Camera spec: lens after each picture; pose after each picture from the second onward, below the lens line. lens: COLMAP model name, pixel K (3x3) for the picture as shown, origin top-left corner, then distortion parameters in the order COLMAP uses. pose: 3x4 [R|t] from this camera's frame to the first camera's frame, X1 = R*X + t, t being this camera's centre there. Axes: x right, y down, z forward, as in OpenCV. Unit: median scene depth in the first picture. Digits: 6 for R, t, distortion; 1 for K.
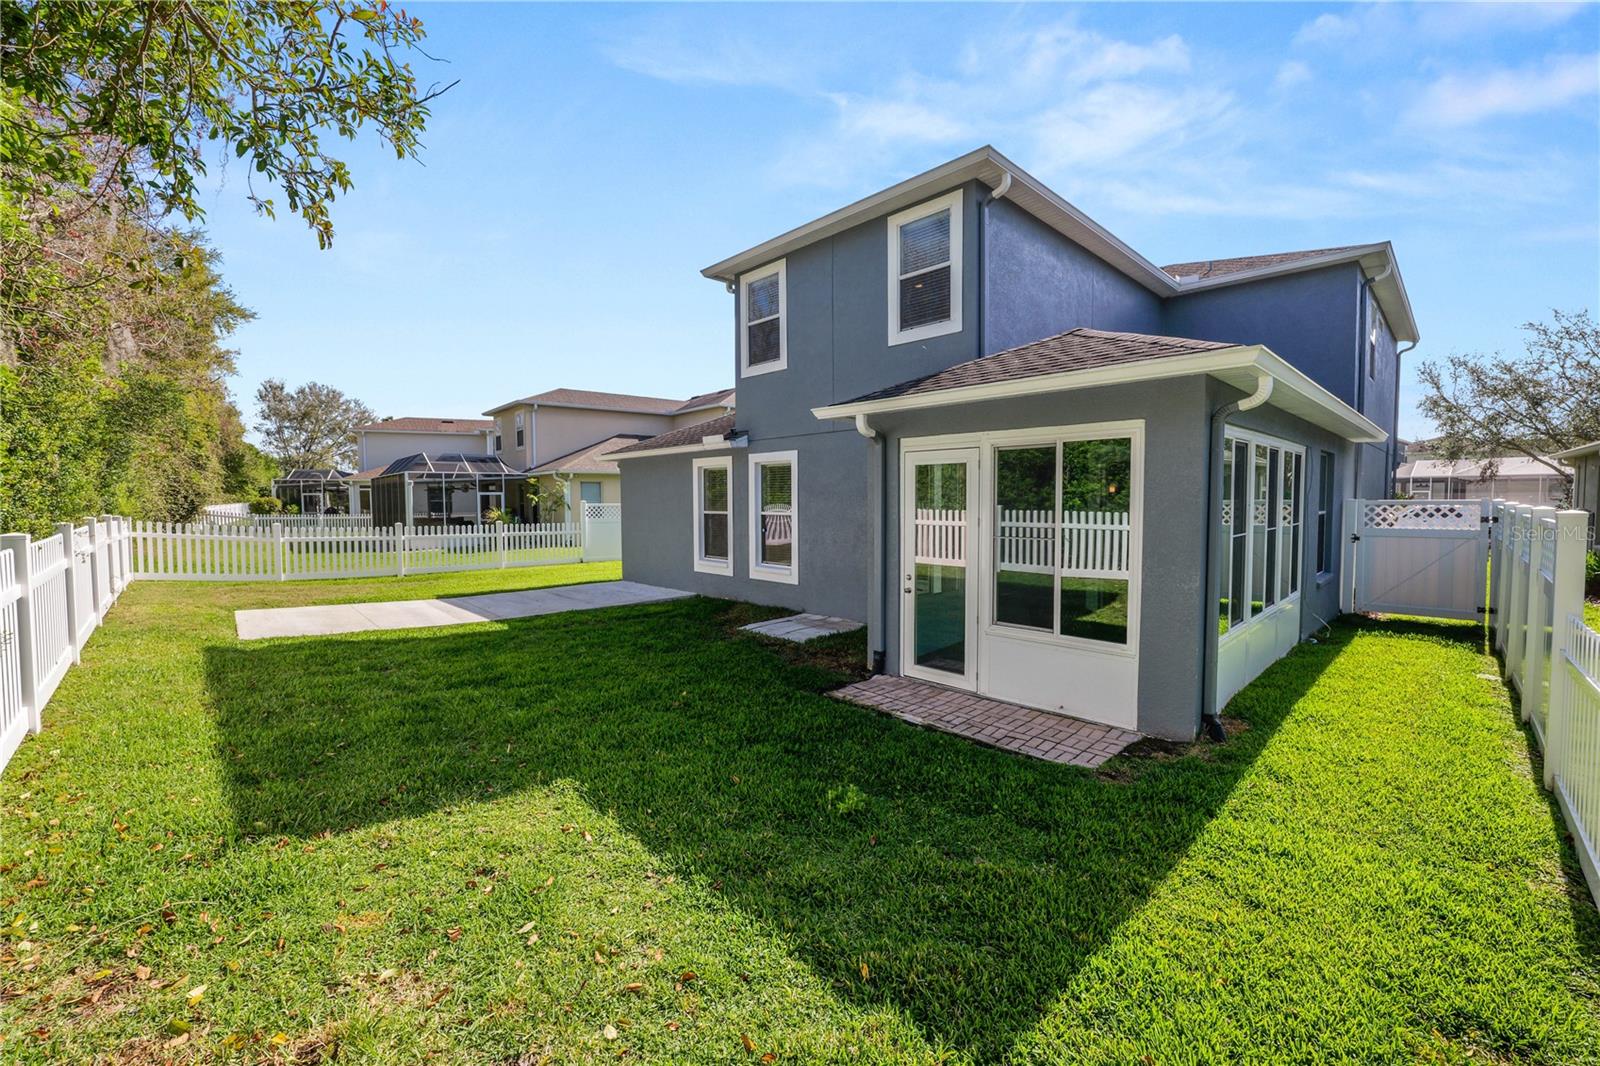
lens RADIAL K [[649.7, 0, 805.9], [0, 649.7, 524.1], [0, 0, 1]] dist [-0.000104, -0.000471]
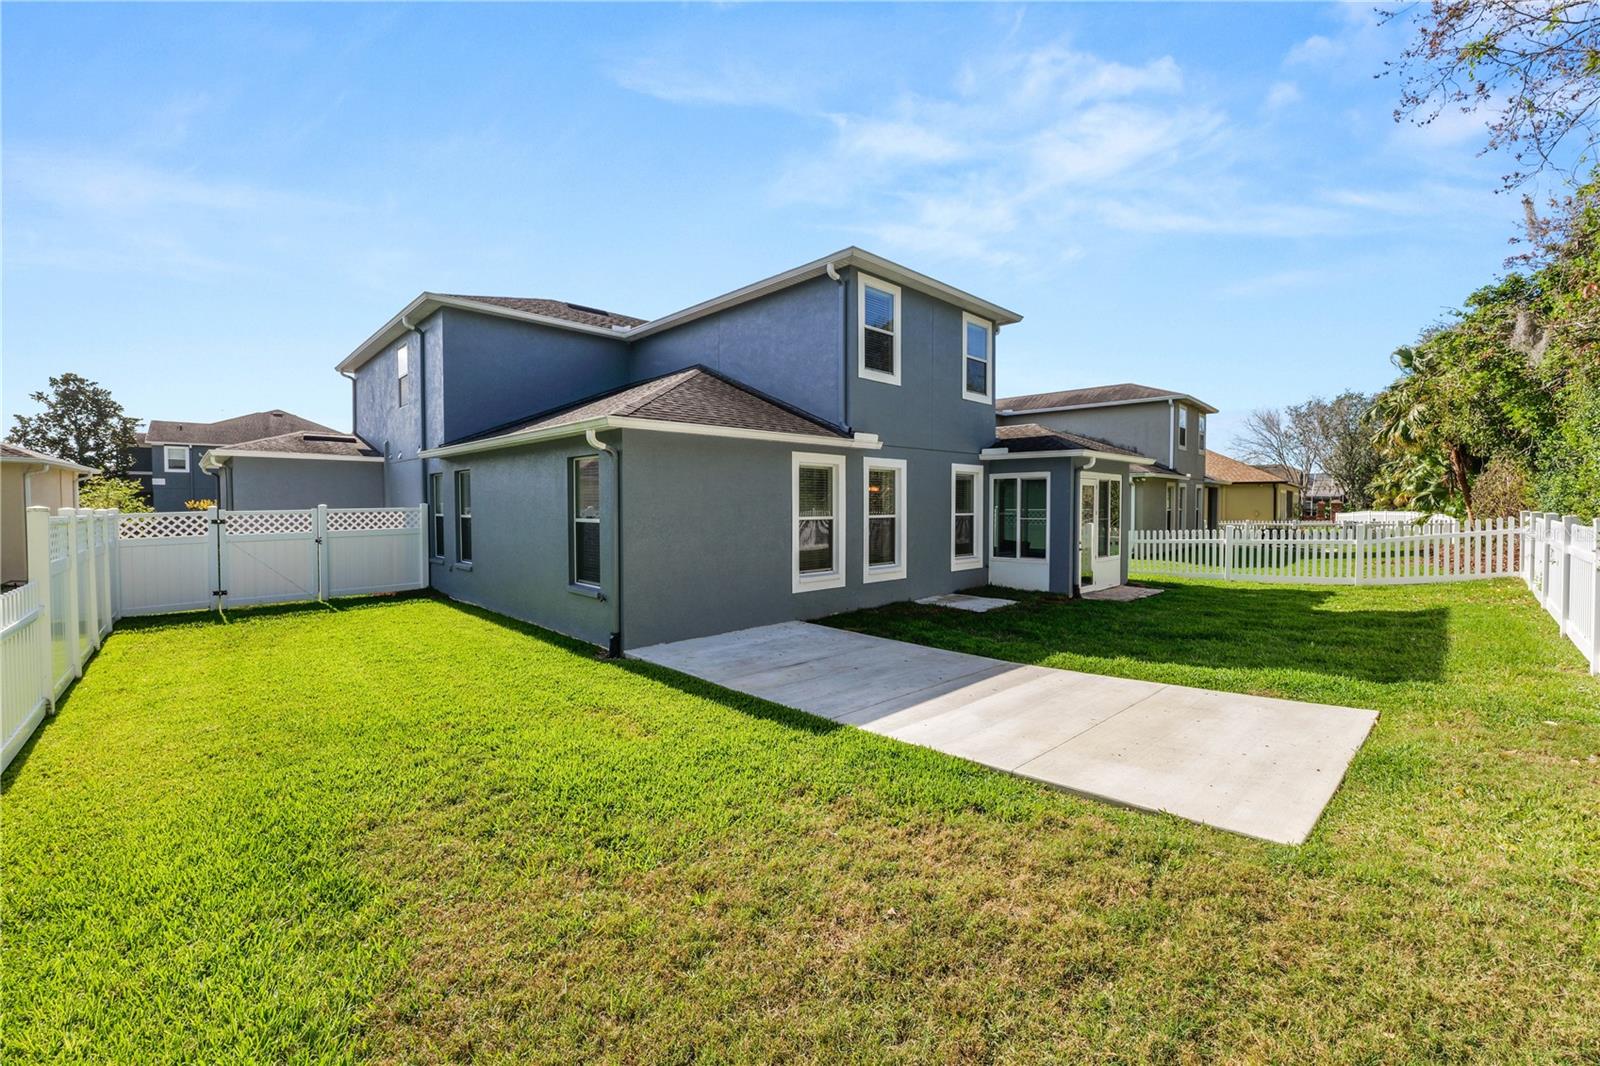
lens RADIAL K [[649.7, 0, 805.9], [0, 649.7, 524.1], [0, 0, 1]] dist [-0.000104, -0.000471]
pose [[0.000305, -0.023172, 0.999731, -1.072591], [0.035579, 0.999099, 0.023146, -0.032222], [-0.999367, 0.035562, 0.001129, 1.089380]]
